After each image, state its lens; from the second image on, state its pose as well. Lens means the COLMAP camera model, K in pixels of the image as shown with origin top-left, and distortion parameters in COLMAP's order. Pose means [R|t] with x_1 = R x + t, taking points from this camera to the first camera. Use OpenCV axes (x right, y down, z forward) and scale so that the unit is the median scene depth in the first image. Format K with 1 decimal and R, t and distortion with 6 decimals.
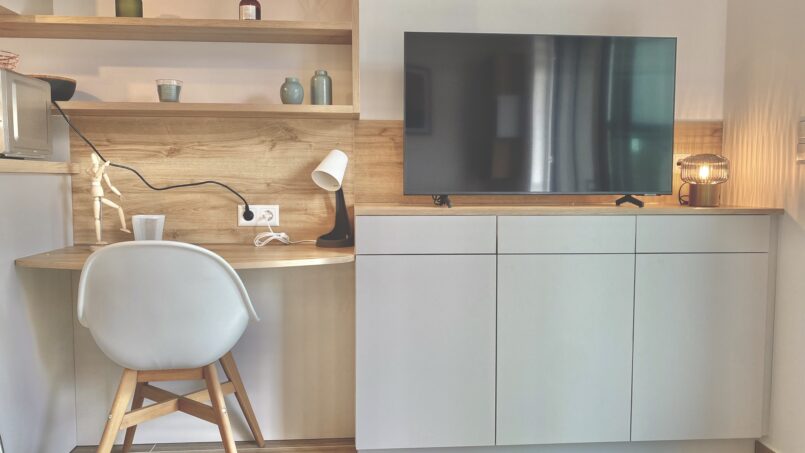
lens RADIAL K [[605.8, 0, 399.5], [0, 605.8, 226.1], [0, 0, 1]] dist [0.008580, -0.009362]
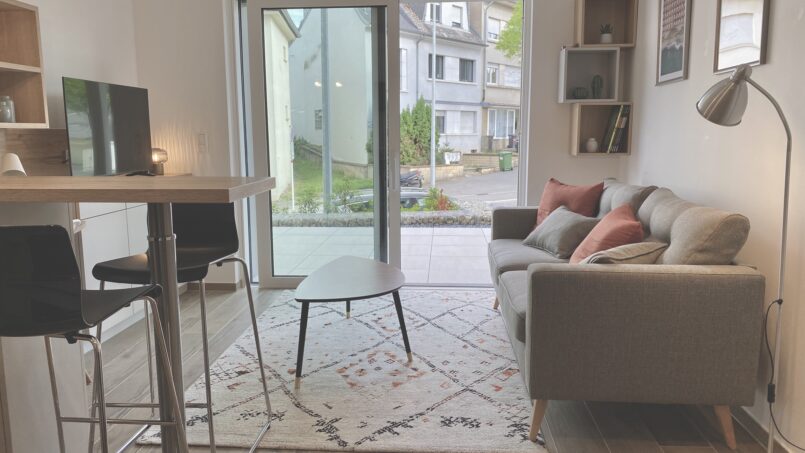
lens RADIAL K [[605.8, 0, 399.5], [0, 605.8, 226.1], [0, 0, 1]] dist [0.008580, -0.009362]
pose [[0.156140, -0.154267, 0.975614, -1.327408], [0.072967, 0.986831, 0.144363, -0.094243], [-0.985036, 0.048647, 0.165340, -0.089592]]
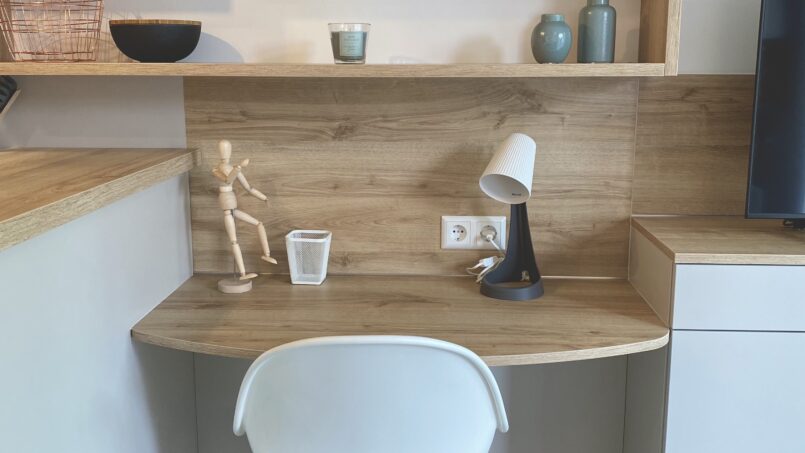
lens RADIAL K [[818.4, 0, 402.5], [0, 818.4, 226.5], [0, 0, 1]] dist [0.089657, -0.009495]
pose [[0.991048, 0.022321, -0.131625, -0.198872], [-0.005827, 0.992217, 0.124387, -0.130888], [0.133377, -0.122506, 0.983465, 0.162849]]
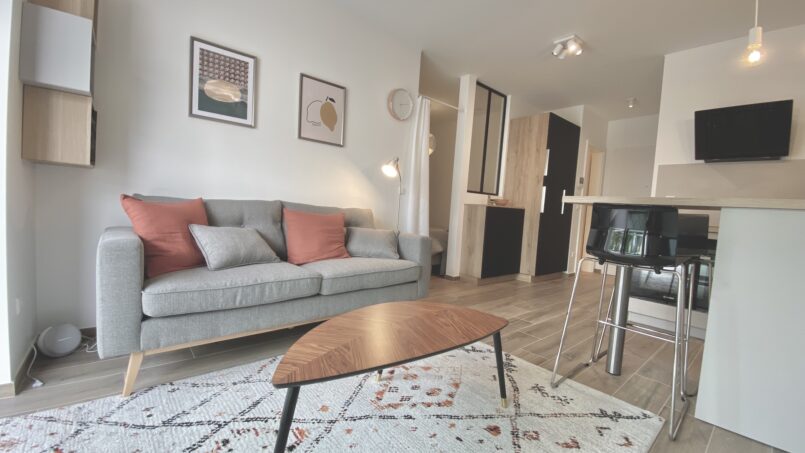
lens RADIAL K [[325.2, 0, 404.6], [0, 325.2, 230.1], [0, 0, 1]] dist [-0.000934, -0.000262]
pose [[-0.807134, -0.014224, -0.590197, 0.414766], [-0.106042, 0.986943, 0.121234, -0.016613], [0.580767, 0.160438, -0.798104, 0.715593]]
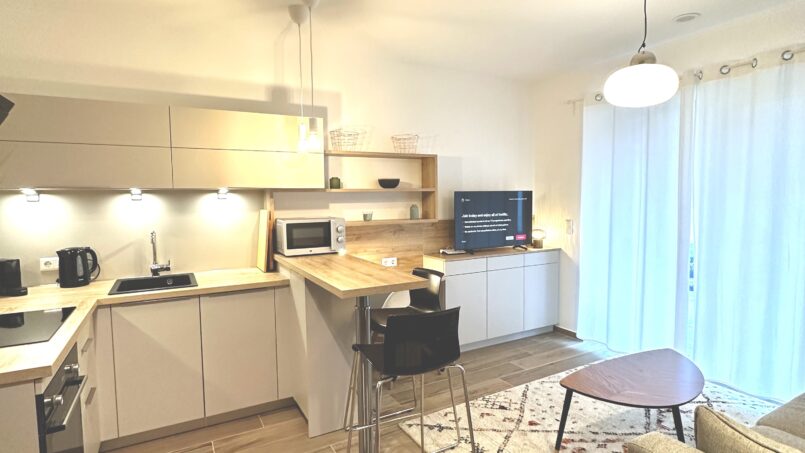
lens RADIAL K [[422.0, 0, 388.7], [0, 422.0, 224.8], [0, 0, 1]] dist [-0.029121, 0.000216]
pose [[0.919153, -0.039907, 0.391875, -0.902007], [0.041002, 0.999144, 0.005578, -0.178931], [-0.391762, 0.010940, 0.920002, -0.549286]]
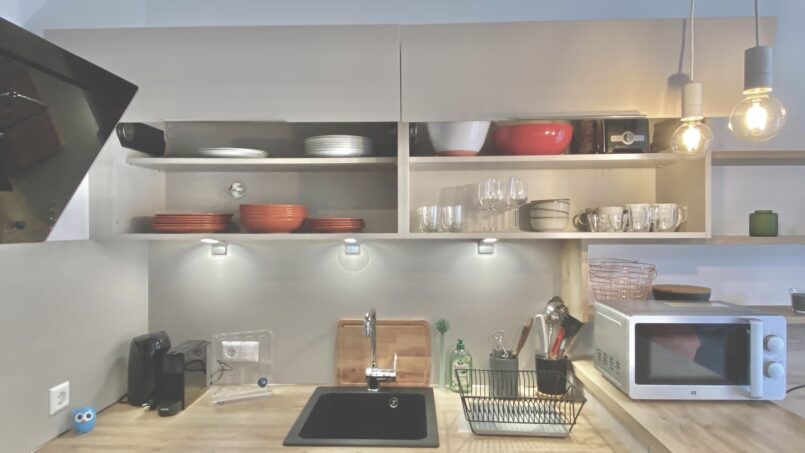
lens RADIAL K [[484.0, 0, 396.9], [0, 484.0, 224.3], [0, 0, 1]] dist [0.130689, -0.150422]
pose [[0.992788, -0.006383, -0.119712, -0.915960], [-0.003721, 0.996459, -0.083996, -0.260554], [0.119824, 0.083835, 0.989249, 0.052102]]
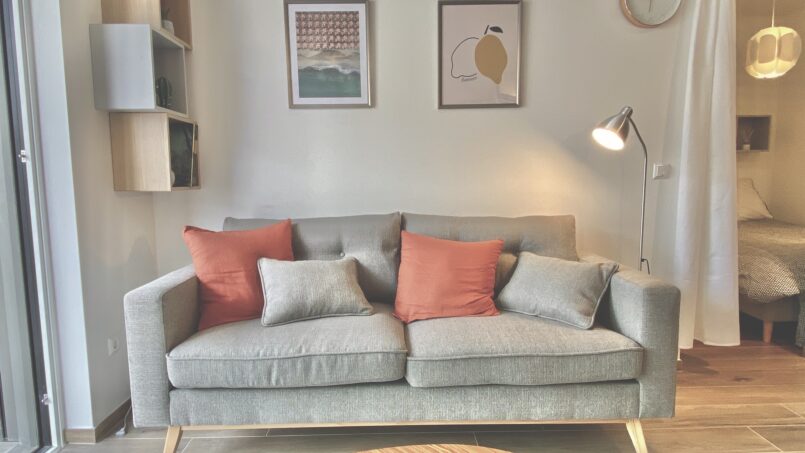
lens RADIAL K [[484.0, 0, 396.9], [0, 484.0, 224.3], [0, 0, 1]] dist [0.130689, -0.150422]
pose [[-0.997755, -0.001554, 0.066945, 0.042485], [0.010076, 0.984863, 0.173041, -0.098119], [-0.066201, 0.173327, -0.982637, 0.637886]]
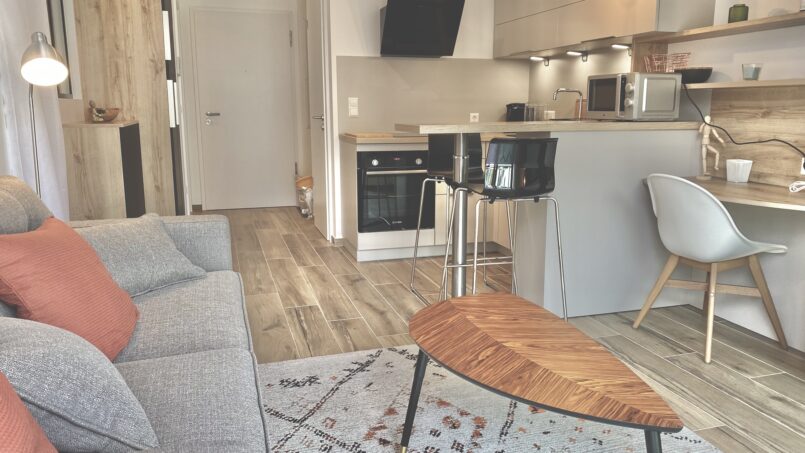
lens RADIAL K [[605.8, 0, 399.5], [0, 605.8, 226.1], [0, 0, 1]] dist [0.008580, -0.009362]
pose [[0.202804, 0.187617, -0.961078, 0.795003], [-0.070049, 0.981738, 0.176869, -0.059943], [0.976711, 0.031453, 0.212243, -0.064208]]
